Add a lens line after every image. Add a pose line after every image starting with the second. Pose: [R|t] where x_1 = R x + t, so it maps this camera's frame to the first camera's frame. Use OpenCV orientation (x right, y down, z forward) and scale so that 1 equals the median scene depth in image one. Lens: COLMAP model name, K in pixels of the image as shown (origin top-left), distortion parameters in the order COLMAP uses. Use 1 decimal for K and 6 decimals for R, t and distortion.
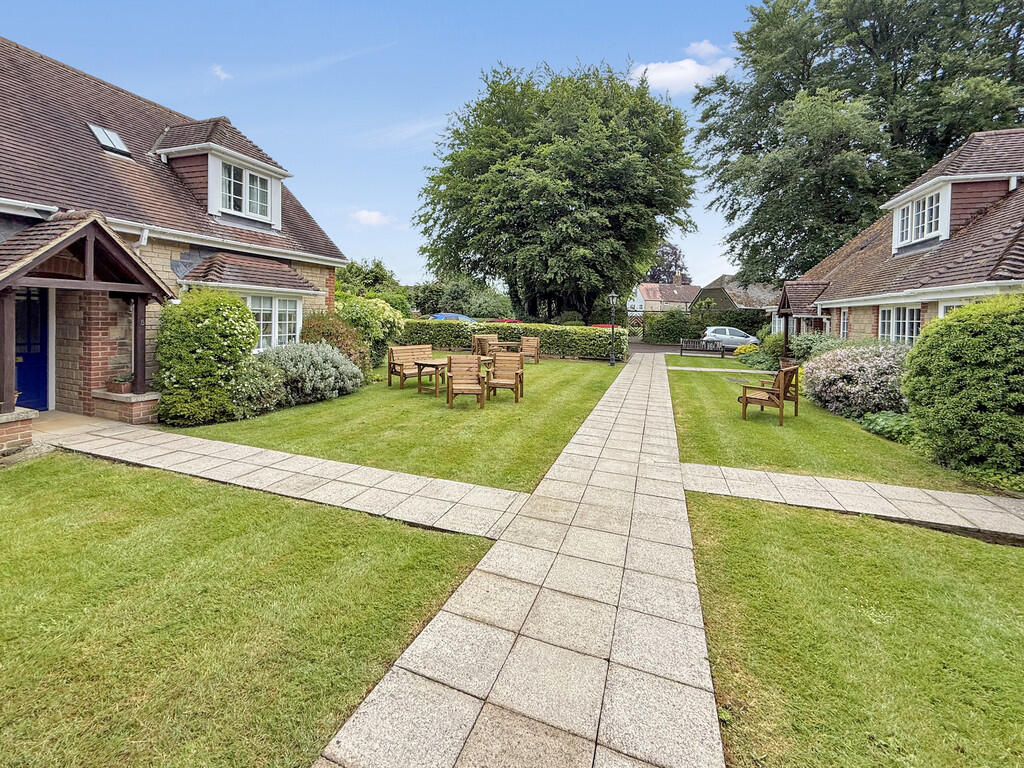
lens RADIAL K [[419.3, 0, 510.6], [0, 419.3, 317.7], [0, 0, 1]] dist [0.000341, 0.000091]
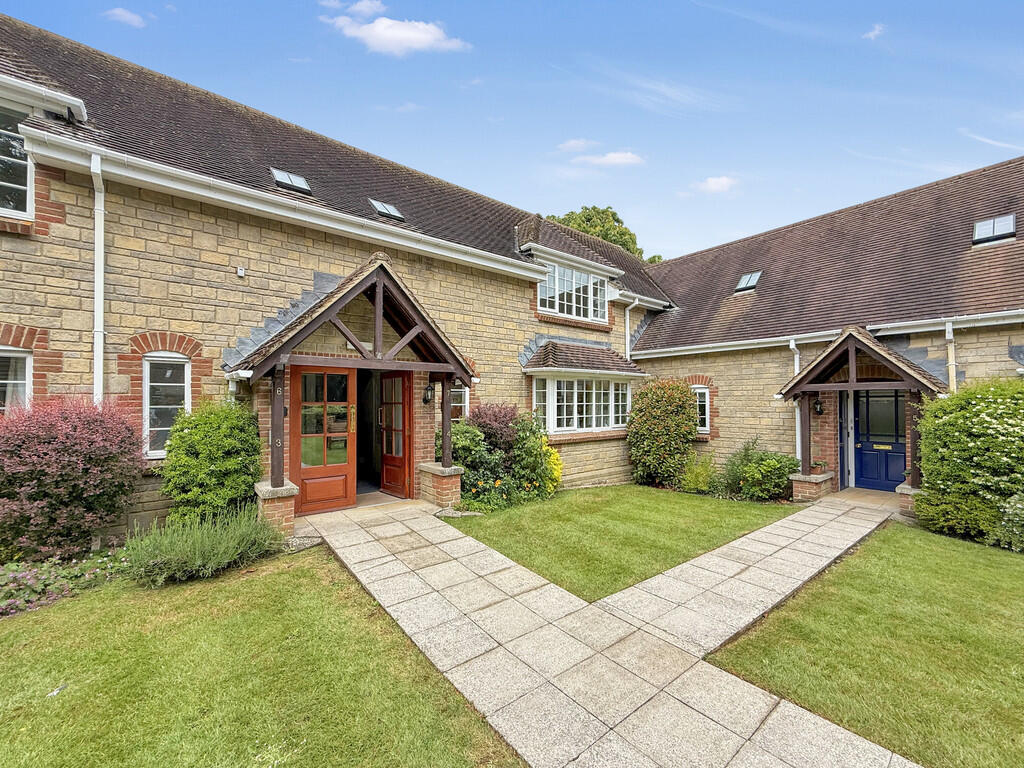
lens RADIAL K [[419.3, 0, 508.7], [0, 419.3, 393.5], [0, 0, 1]] dist [0.000341, 0.000091]
pose [[-0.520097, -0.050607, -0.852607, 0.865310], [-0.021934, 0.998705, -0.045899, 0.034853], [0.853826, -0.005171, -0.520534, 1.165536]]
